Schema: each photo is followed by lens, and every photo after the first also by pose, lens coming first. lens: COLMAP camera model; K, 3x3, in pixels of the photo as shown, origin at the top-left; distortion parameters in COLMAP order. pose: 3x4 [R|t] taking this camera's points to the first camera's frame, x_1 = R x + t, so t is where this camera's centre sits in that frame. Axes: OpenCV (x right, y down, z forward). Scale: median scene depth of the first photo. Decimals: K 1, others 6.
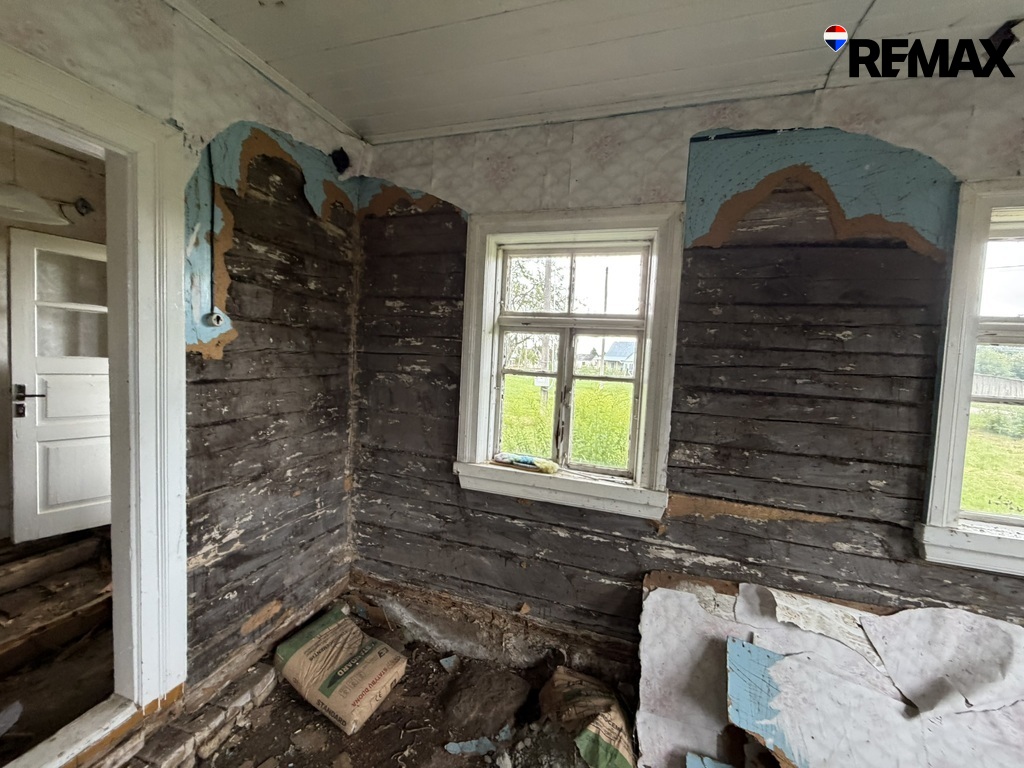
lens RADIAL K [[408.2, 0, 509.8], [0, 408.2, 384.0], [0, 0, 1]] dist [-0.001985, 0.000782]
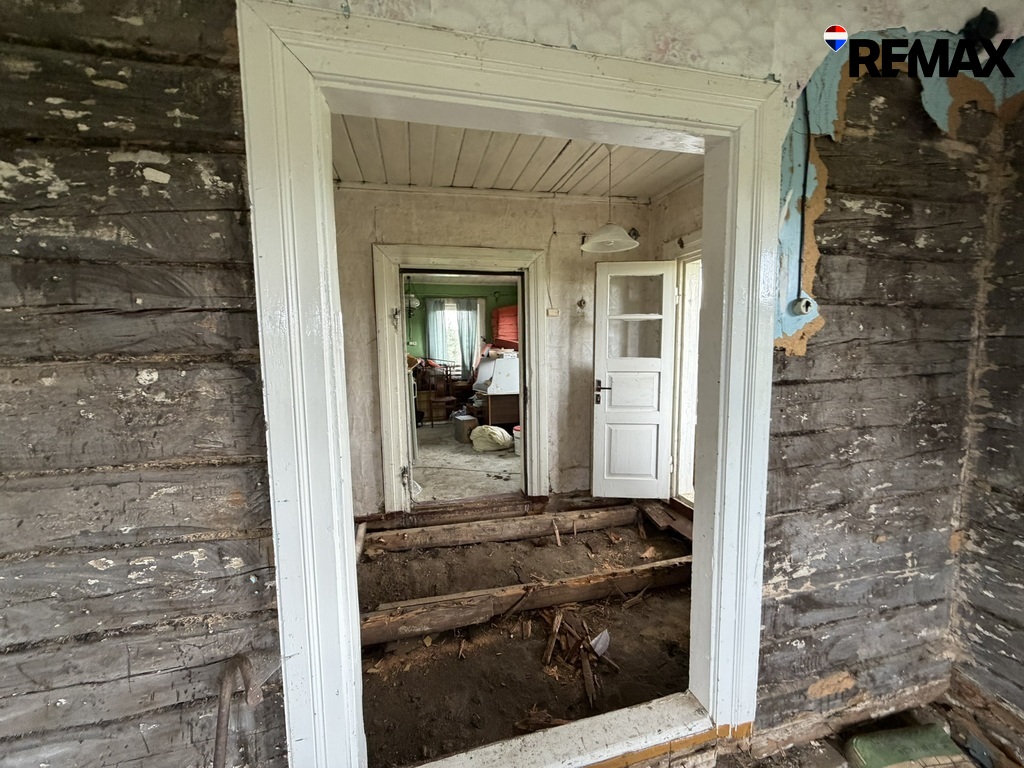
lens RADIAL K [[408.2, 0, 510.8], [0, 408.2, 383.2], [0, 0, 1]] dist [-0.001985, 0.000782]
pose [[0.523717, 0.024525, -0.851540, -0.196797], [-0.016711, 0.999689, 0.018514, -0.006575], [0.851729, 0.004534, 0.523963, 0.050059]]
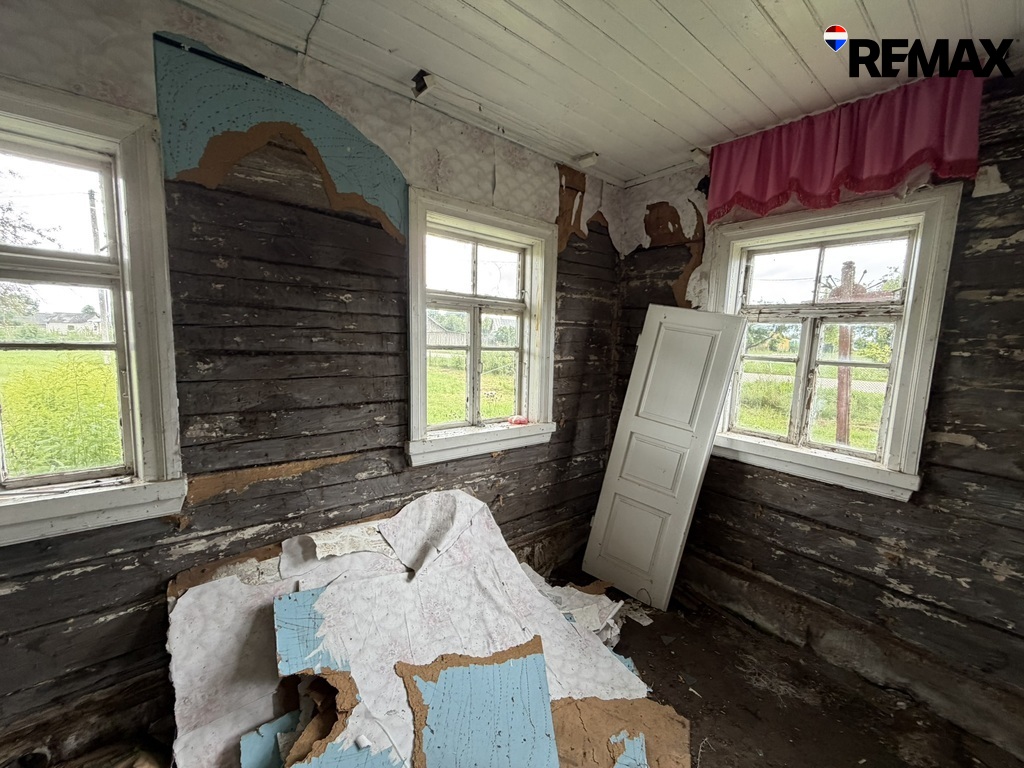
lens RADIAL K [[408.2, 0, 508.7], [0, 408.2, 384.4], [0, 0, 1]] dist [-0.001985, 0.000782]
pose [[0.543828, -0.128613, 0.829283, 0.100487], [0.050601, 0.991414, 0.120575, 0.008604], [-0.837670, -0.023610, 0.545666, -0.019928]]
